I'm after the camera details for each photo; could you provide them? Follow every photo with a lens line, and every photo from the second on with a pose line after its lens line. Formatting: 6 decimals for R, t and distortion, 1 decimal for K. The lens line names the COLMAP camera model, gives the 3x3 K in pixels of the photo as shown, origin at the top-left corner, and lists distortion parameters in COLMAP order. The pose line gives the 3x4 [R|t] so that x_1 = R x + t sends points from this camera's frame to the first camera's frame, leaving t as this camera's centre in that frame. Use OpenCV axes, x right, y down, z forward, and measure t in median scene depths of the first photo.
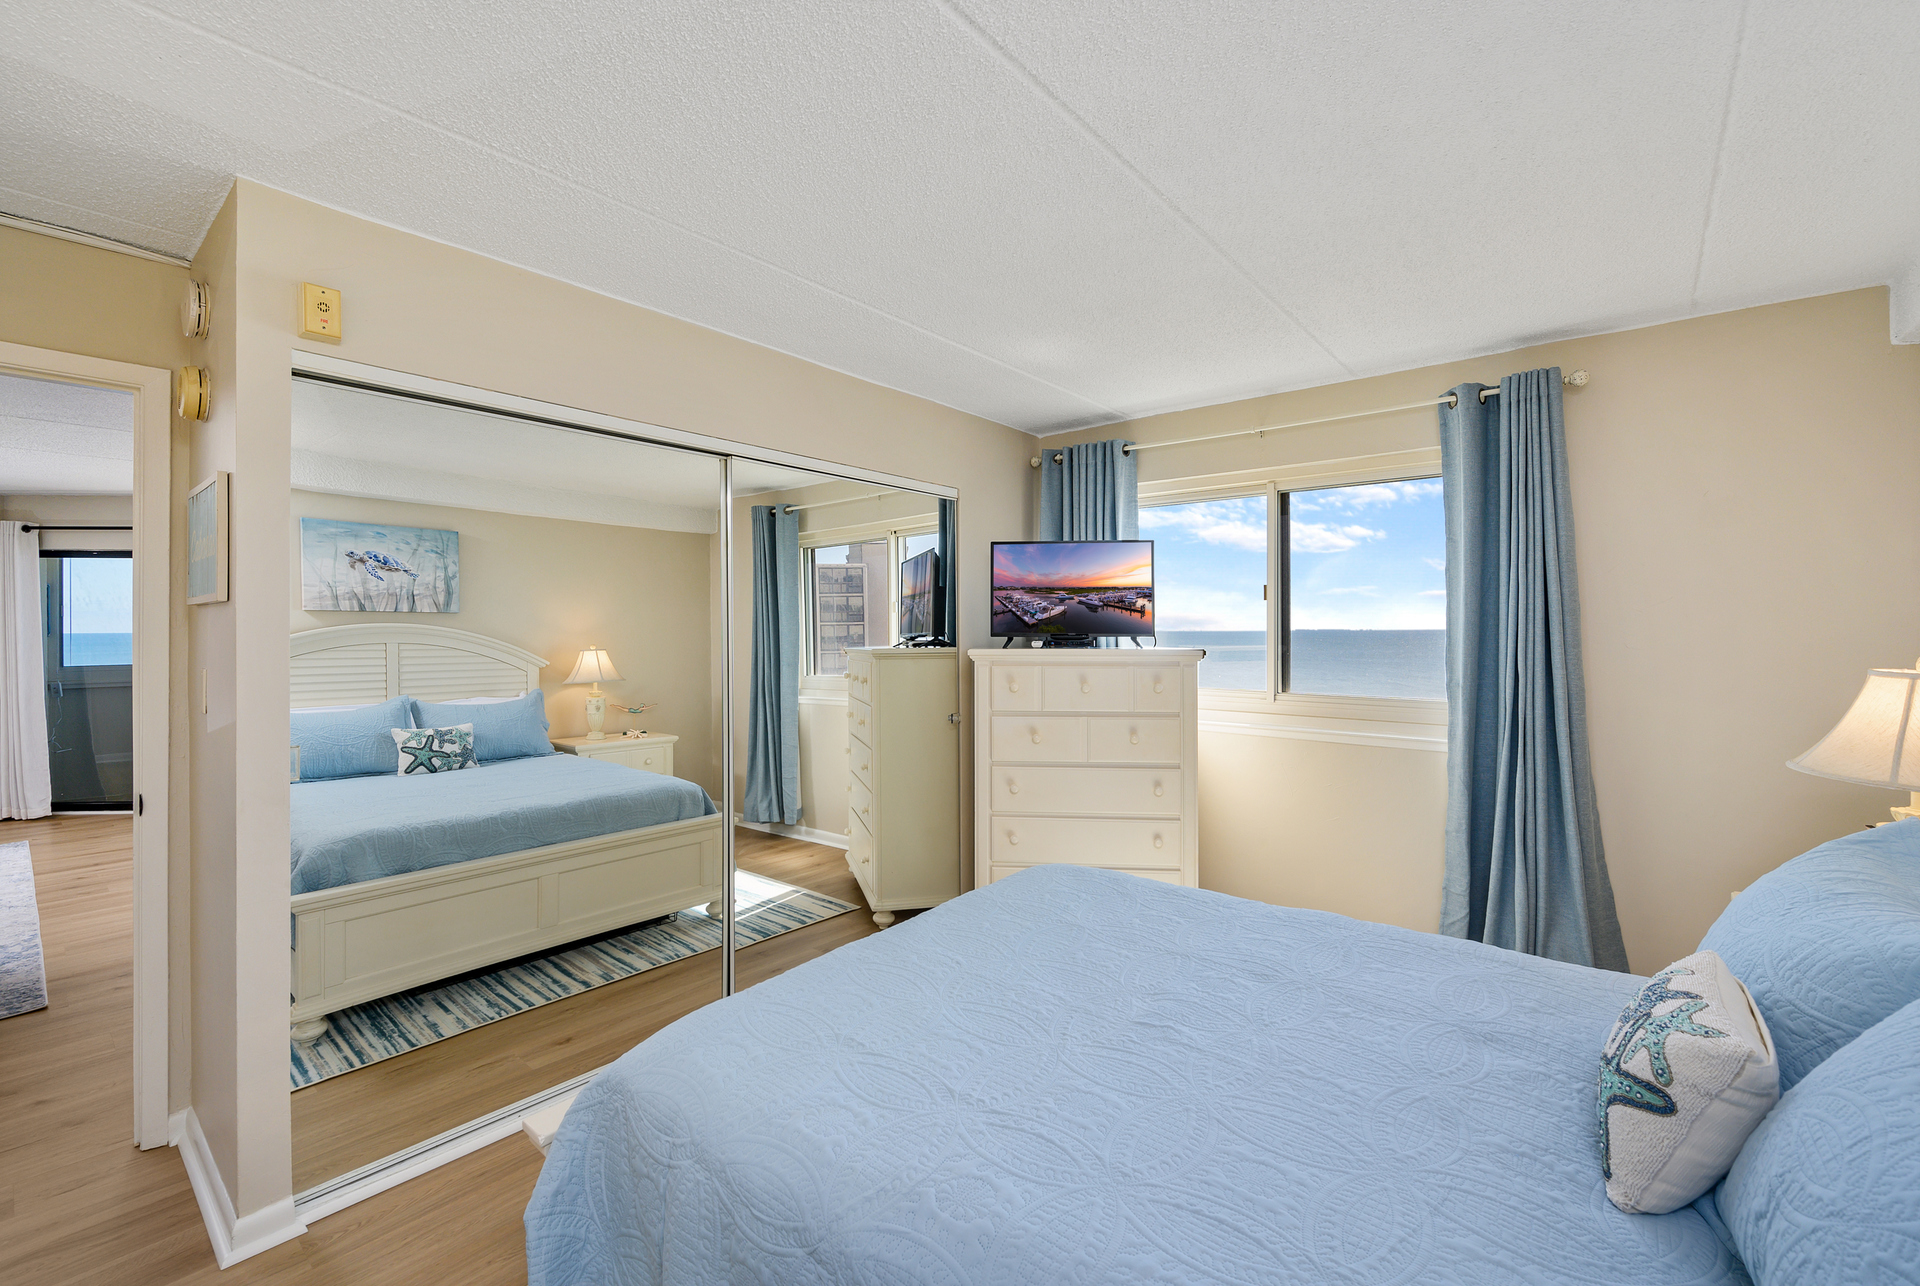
lens RADIAL K [[808.2, 0, 962.6], [0, 808.2, 663.1], [0, 0, 1]] dist [-0.001125, -0.000068]
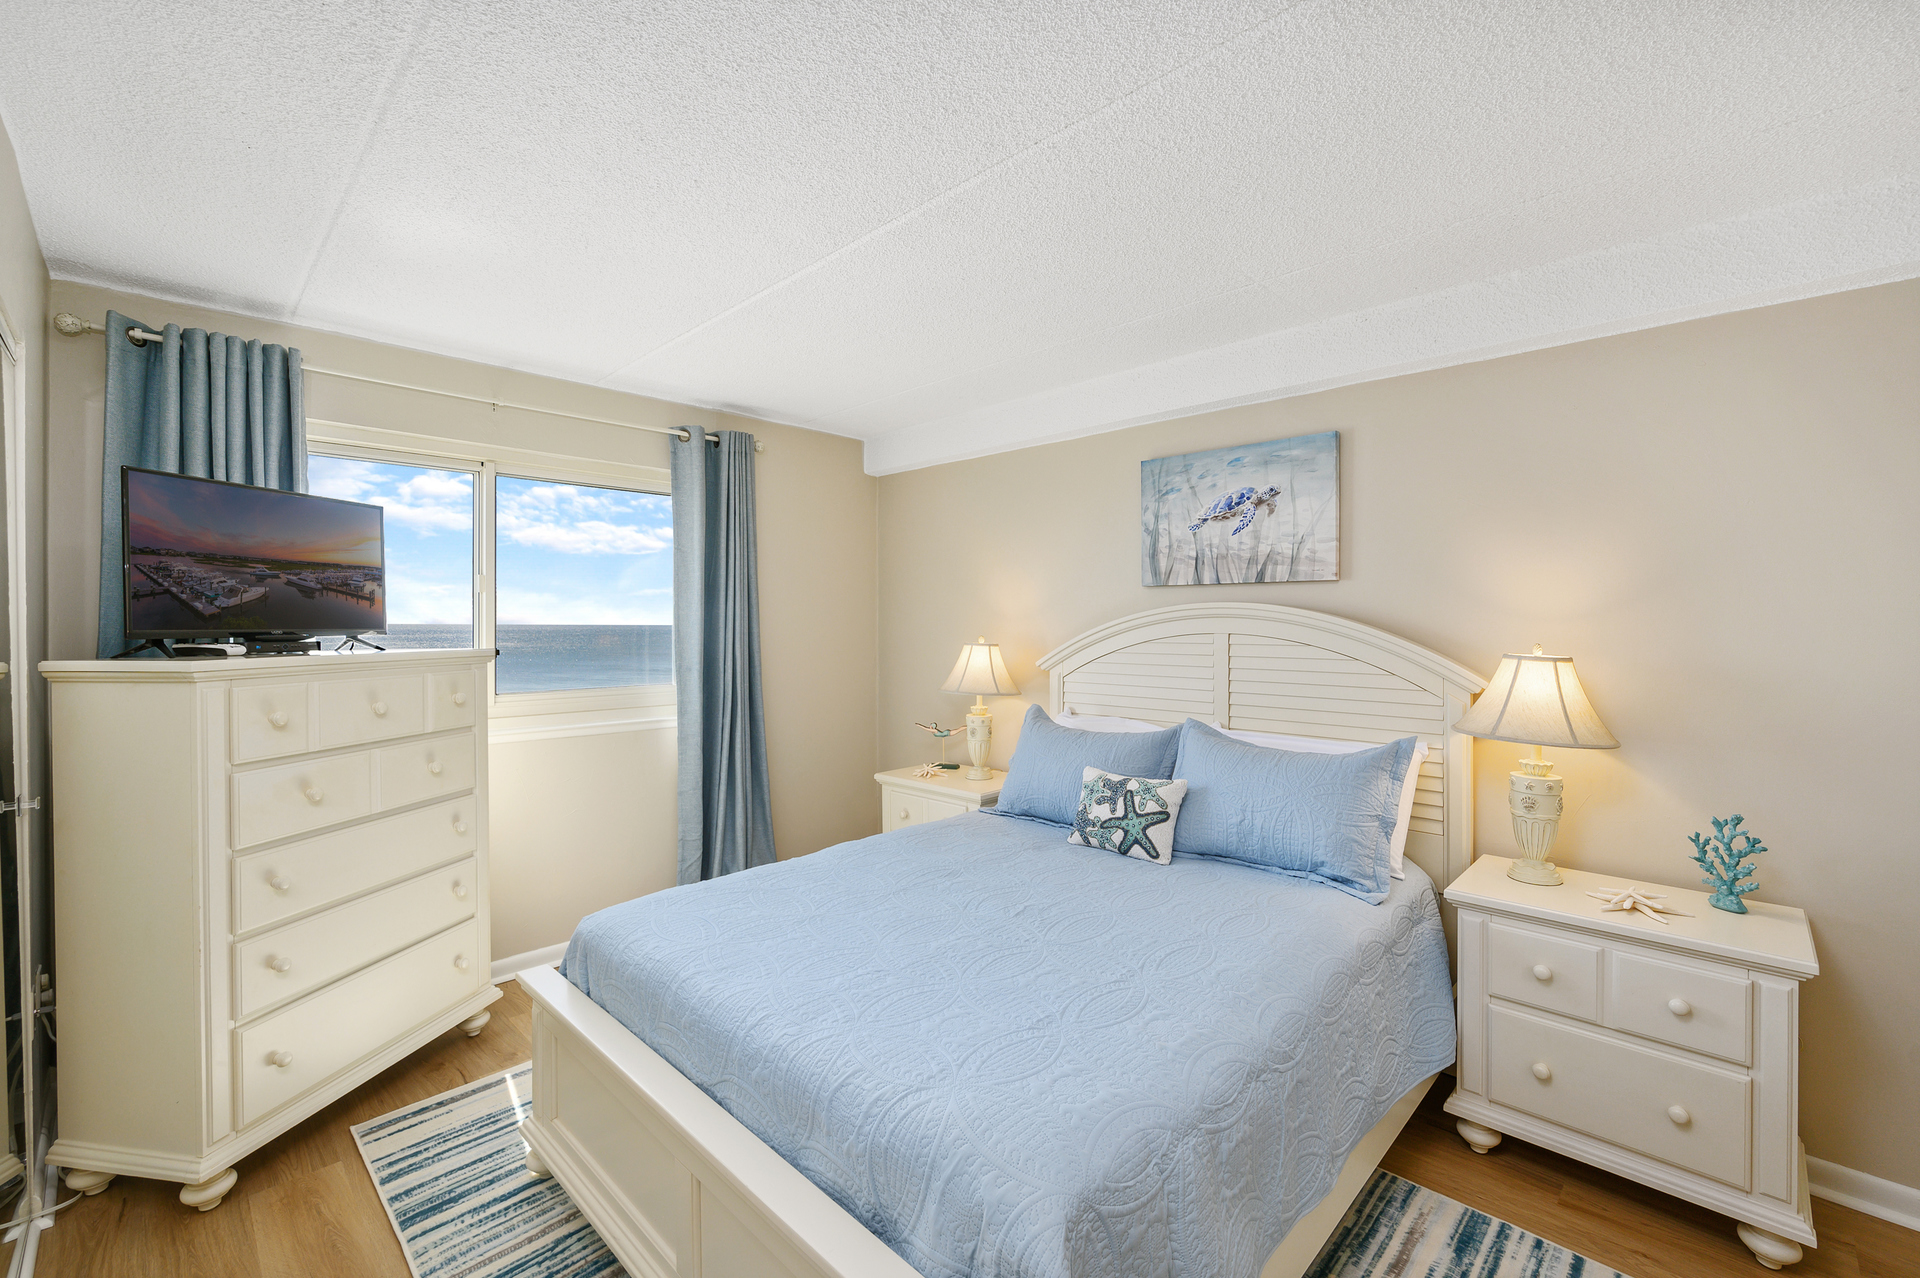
lens RADIAL K [[817.7, 0, 974.2], [0, 817.7, 623.5], [0, 0, 1]] dist [-0.000775, -0.000215]
pose [[0.074463, -0.001703, 0.997222, -0.482252], [0.039740, 0.999209, -0.001261, -0.018973], [-0.996432, 0.039724, 0.074472, 0.395423]]
